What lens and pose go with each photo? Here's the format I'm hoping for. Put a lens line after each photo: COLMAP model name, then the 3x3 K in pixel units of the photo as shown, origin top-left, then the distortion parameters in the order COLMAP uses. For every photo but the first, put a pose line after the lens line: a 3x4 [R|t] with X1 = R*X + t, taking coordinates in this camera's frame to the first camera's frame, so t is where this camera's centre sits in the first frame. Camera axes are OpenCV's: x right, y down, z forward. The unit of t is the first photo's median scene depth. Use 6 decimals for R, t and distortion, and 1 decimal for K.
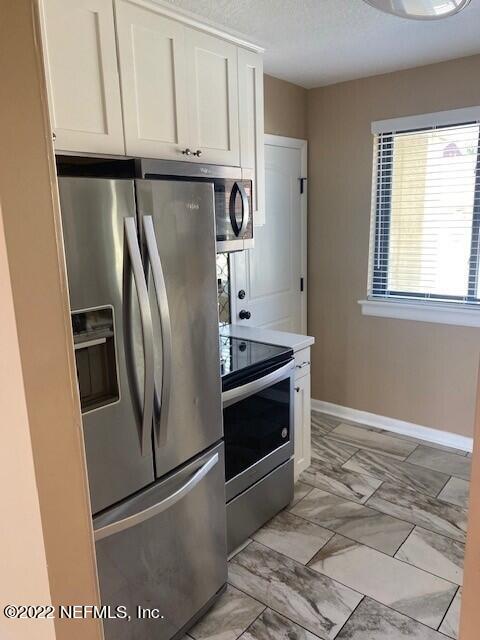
lens RADIAL K [[491.9, 0, 240.0], [0, 491.9, 320.0], [0, 0, 1]] dist [0.008079, 0.004212]
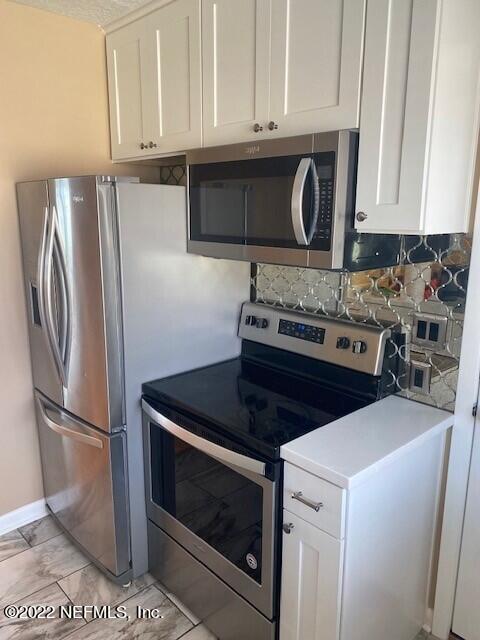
lens RADIAL K [[491.9, 0, 240.0], [0, 491.9, 320.0], [0, 0, 1]] dist [0.008079, 0.004212]
pose [[-0.141774, 0.242123, -0.959832, 0.782732], [-0.211132, 0.939918, 0.268285, -0.284136], [0.967121, 0.240687, -0.082136, 1.214815]]
